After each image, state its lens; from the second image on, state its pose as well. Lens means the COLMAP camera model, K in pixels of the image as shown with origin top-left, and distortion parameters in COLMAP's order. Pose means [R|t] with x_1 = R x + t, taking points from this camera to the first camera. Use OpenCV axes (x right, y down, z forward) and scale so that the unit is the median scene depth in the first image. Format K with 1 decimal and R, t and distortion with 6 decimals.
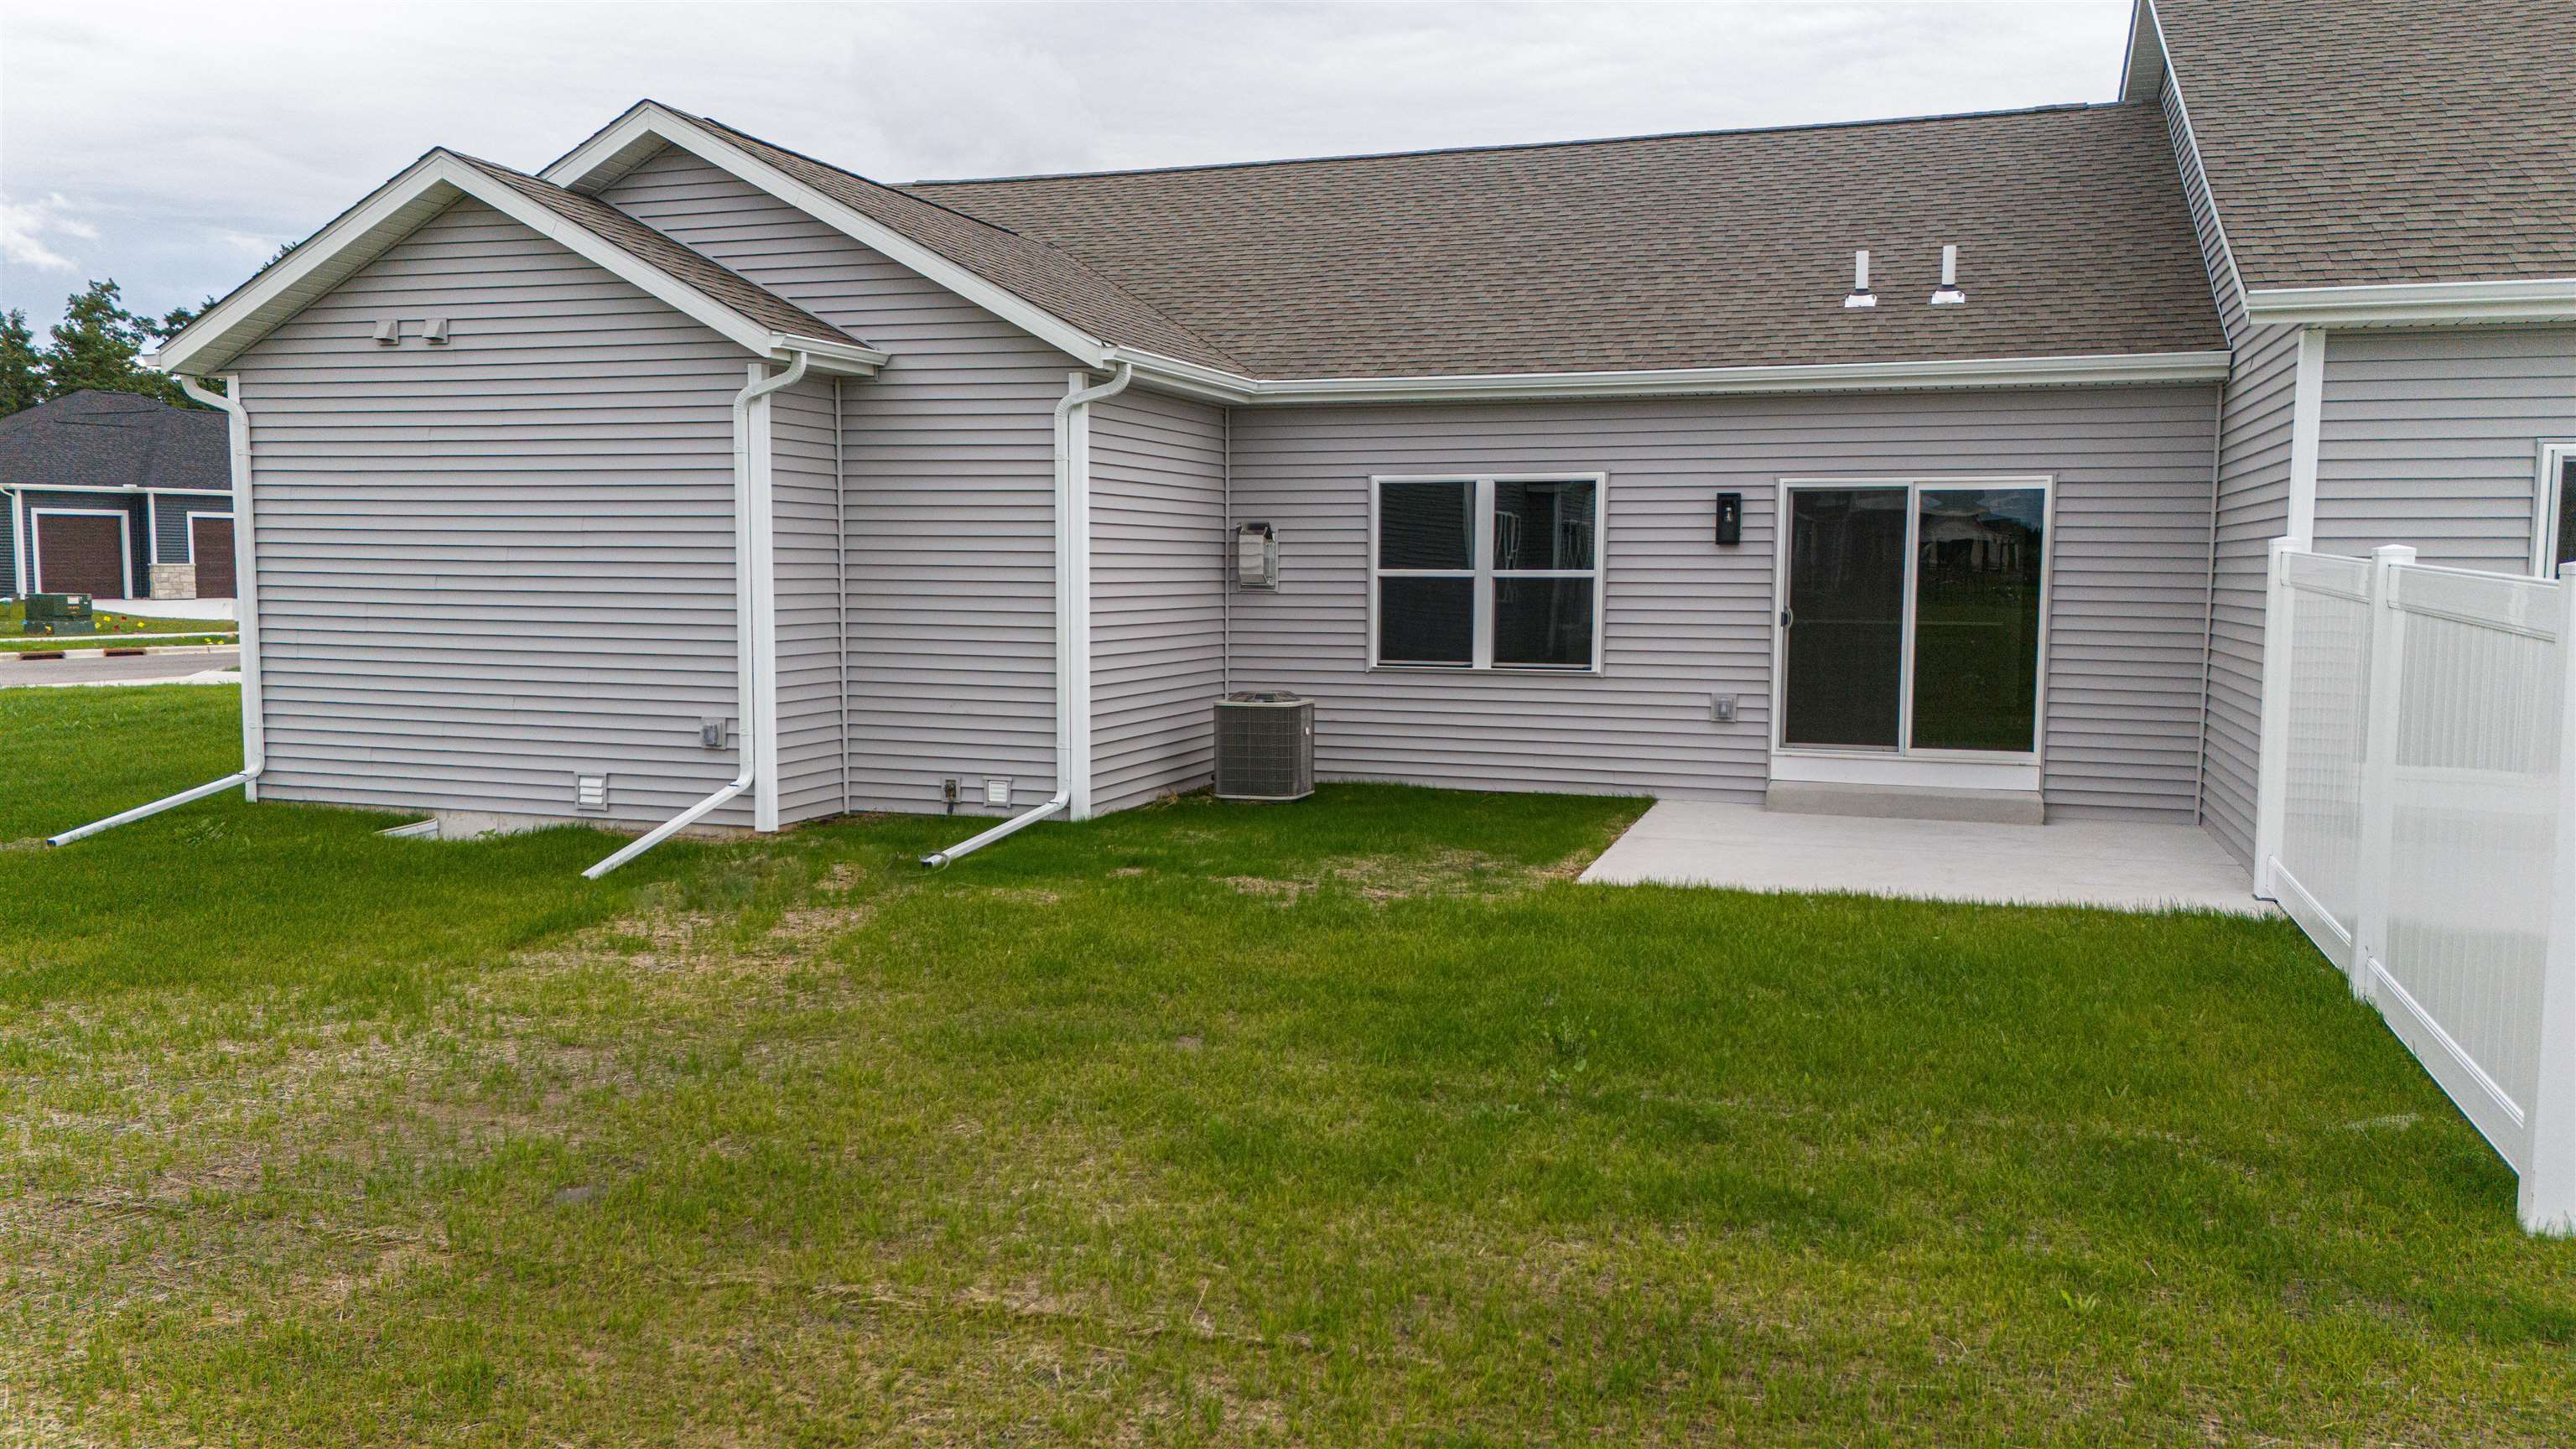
lens RADIAL K [[1958.3, 0, 1294.0], [0, 1958.3, 743.6], [0, 0, 1]] dist [0.075111, -0.073801]
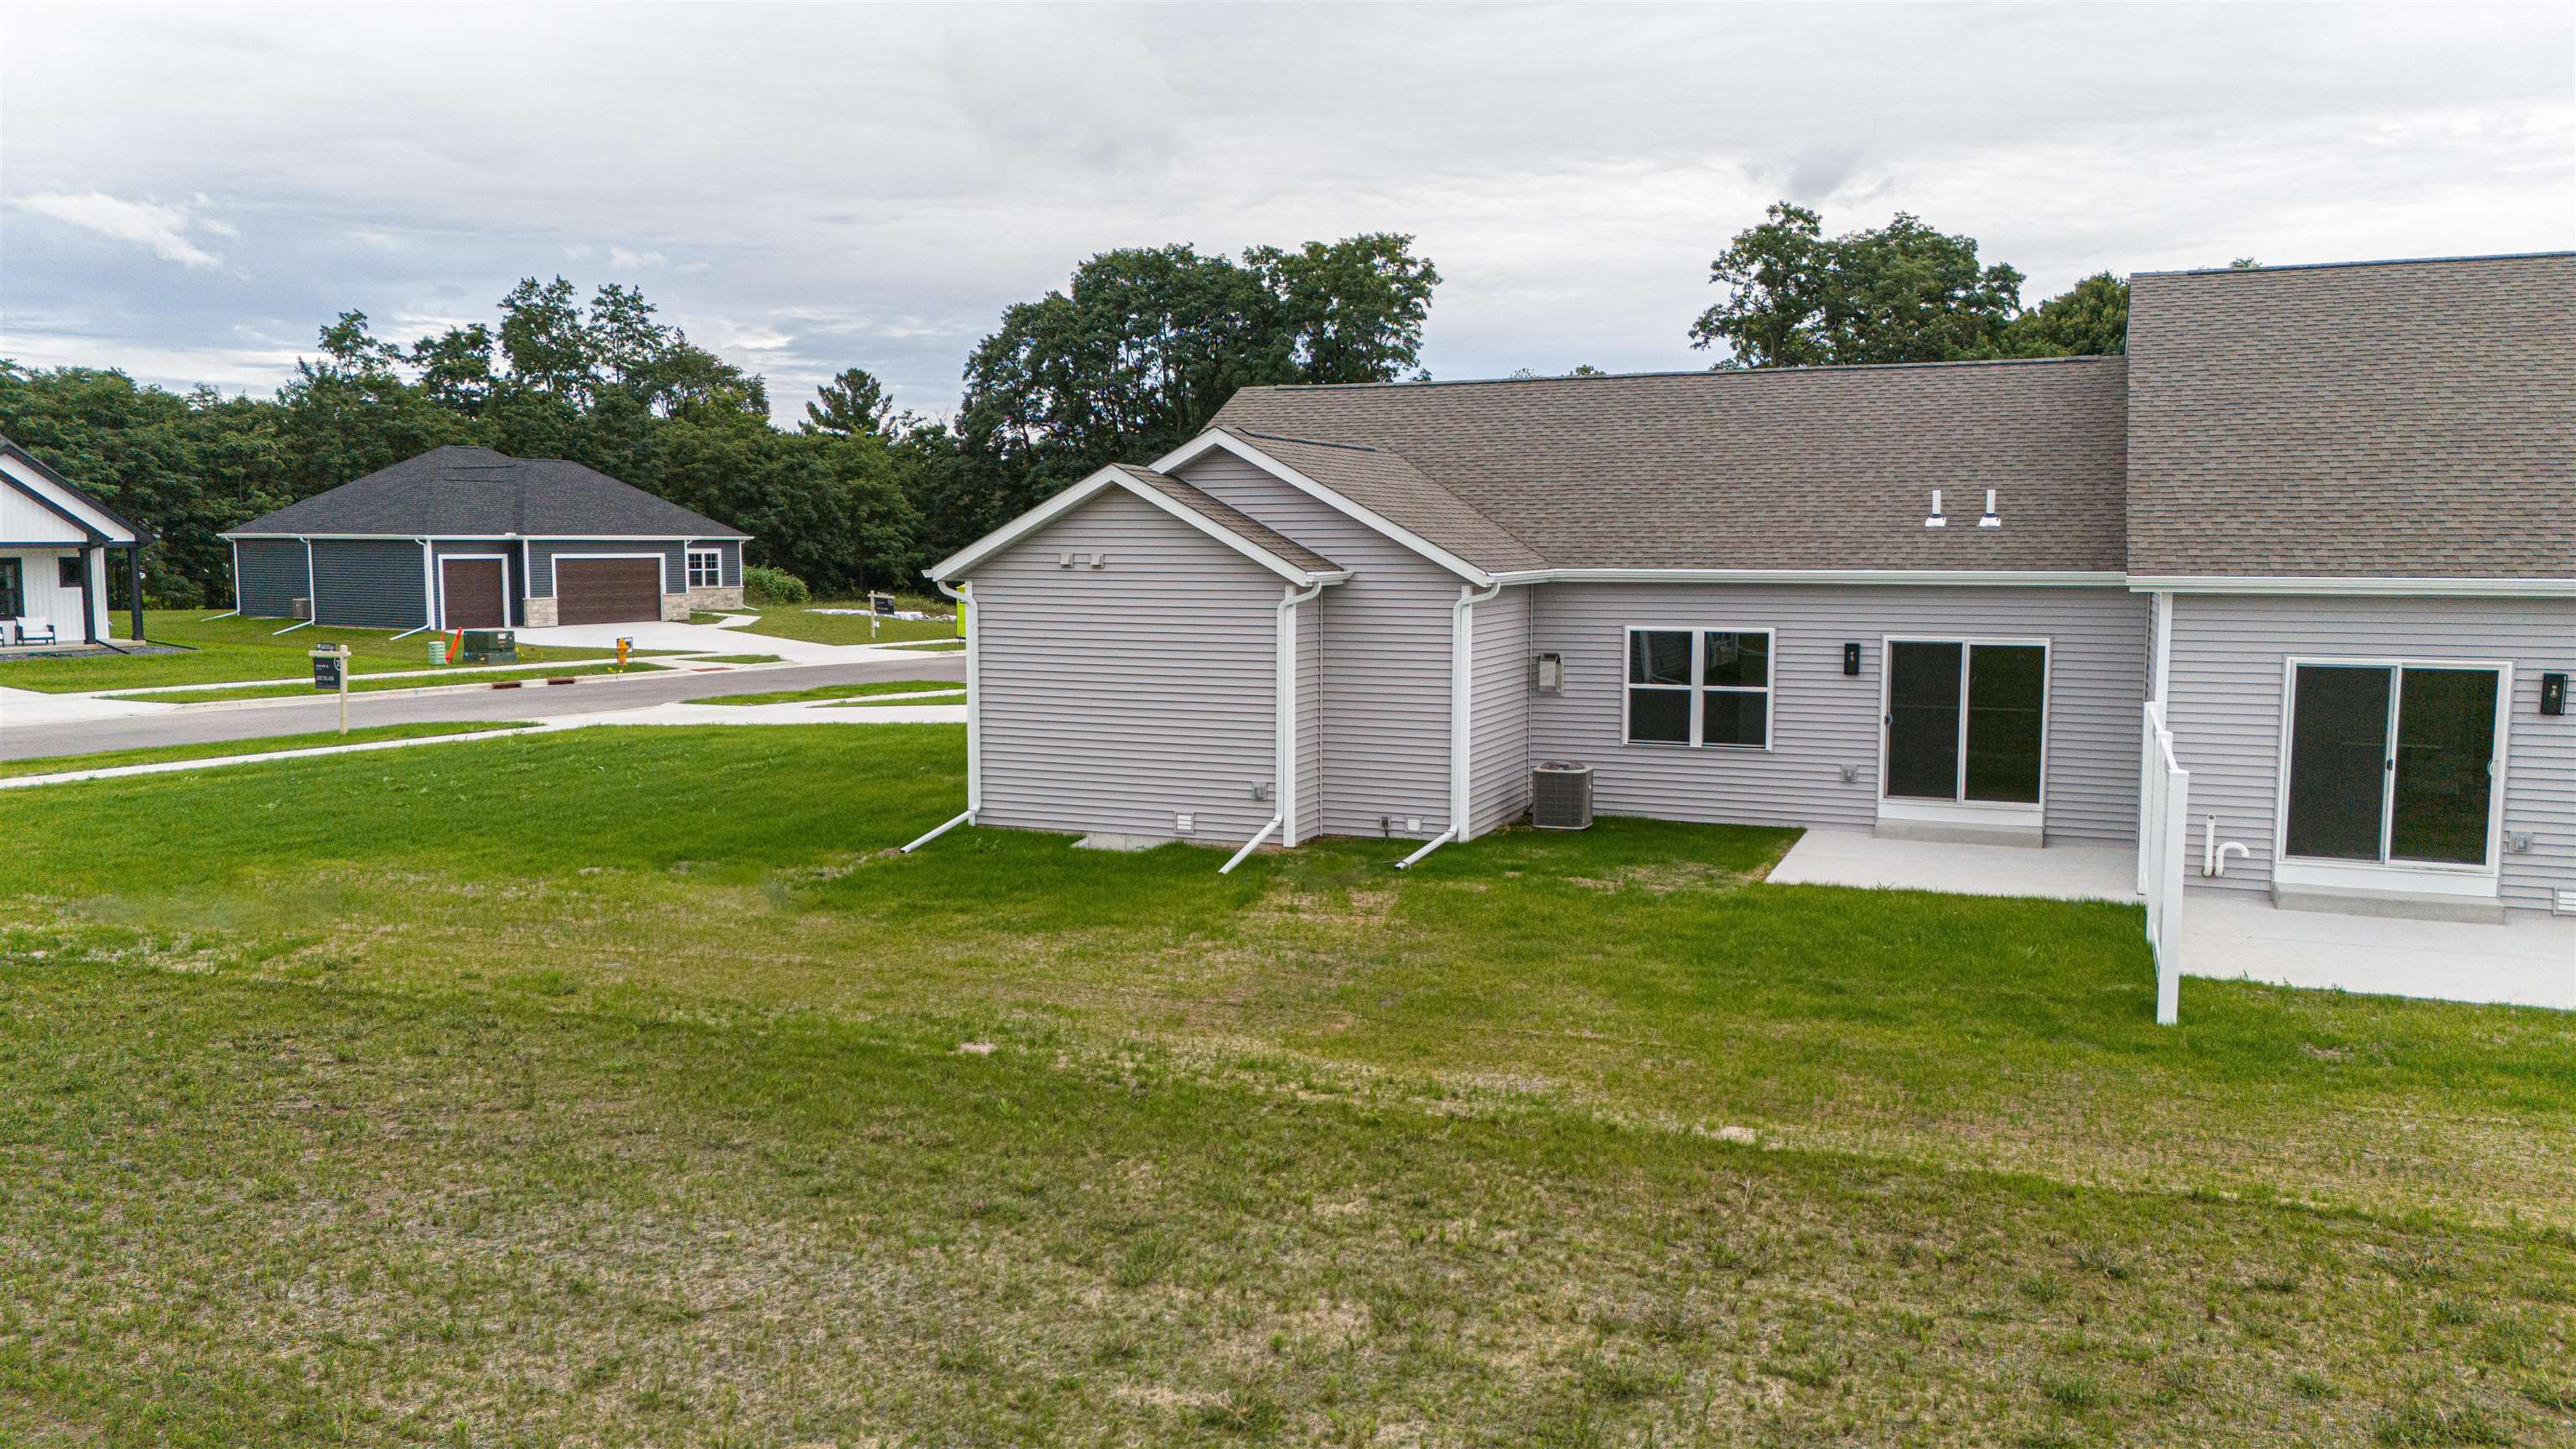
lens RADIAL K [[1958.3, 0, 1264.9], [0, 1958.3, 727.5], [0, 0, 1]] dist [0.075111, -0.073801]
pose [[0.997056, 0.001362, -0.076662, -0.148910], [-0.001246, 0.999998, 0.001556, -0.062318], [0.076664, -0.001456, 0.997056, -0.714057]]
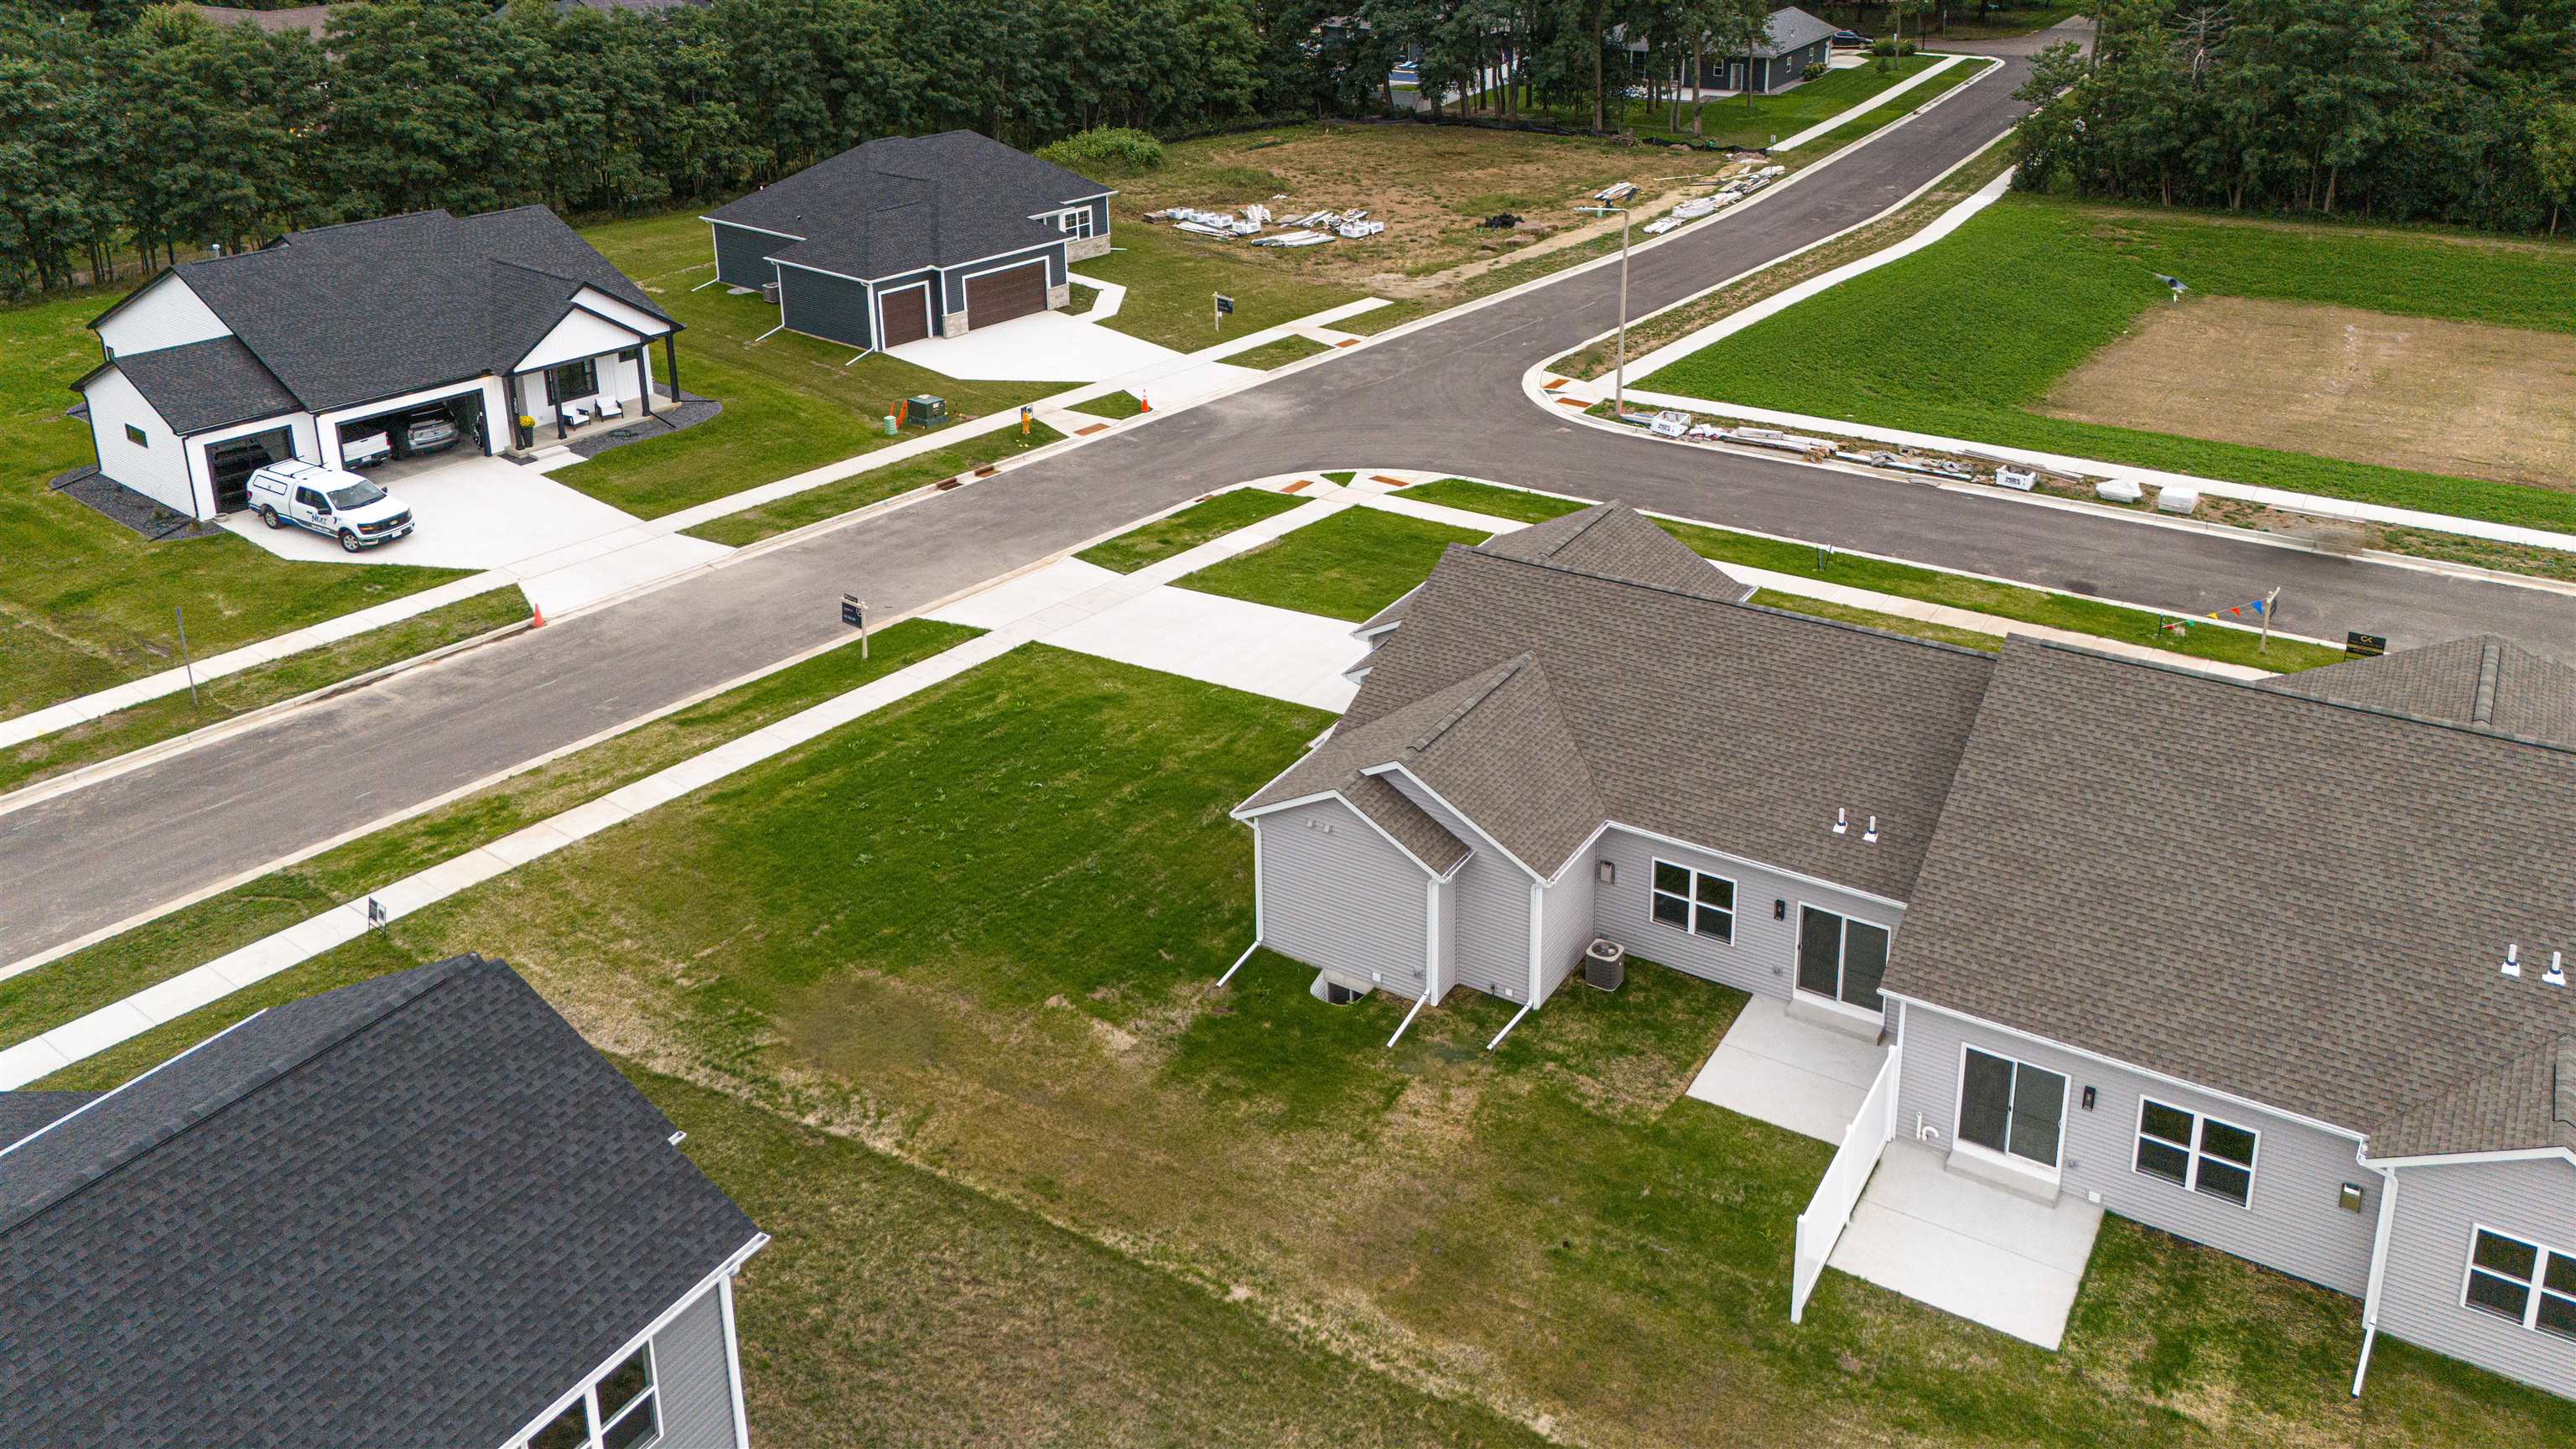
lens RADIAL K [[1958.3, 0, 1322.4], [0, 1958.3, 527.7], [0, 0, 1]] dist [0.075111, -0.073801]
pose [[0.974127, 0.064334, -0.216651, 0.170019], [-0.007474, 0.967274, 0.253625, -1.384774], [0.225877, -0.245443, 0.942728, -1.668519]]
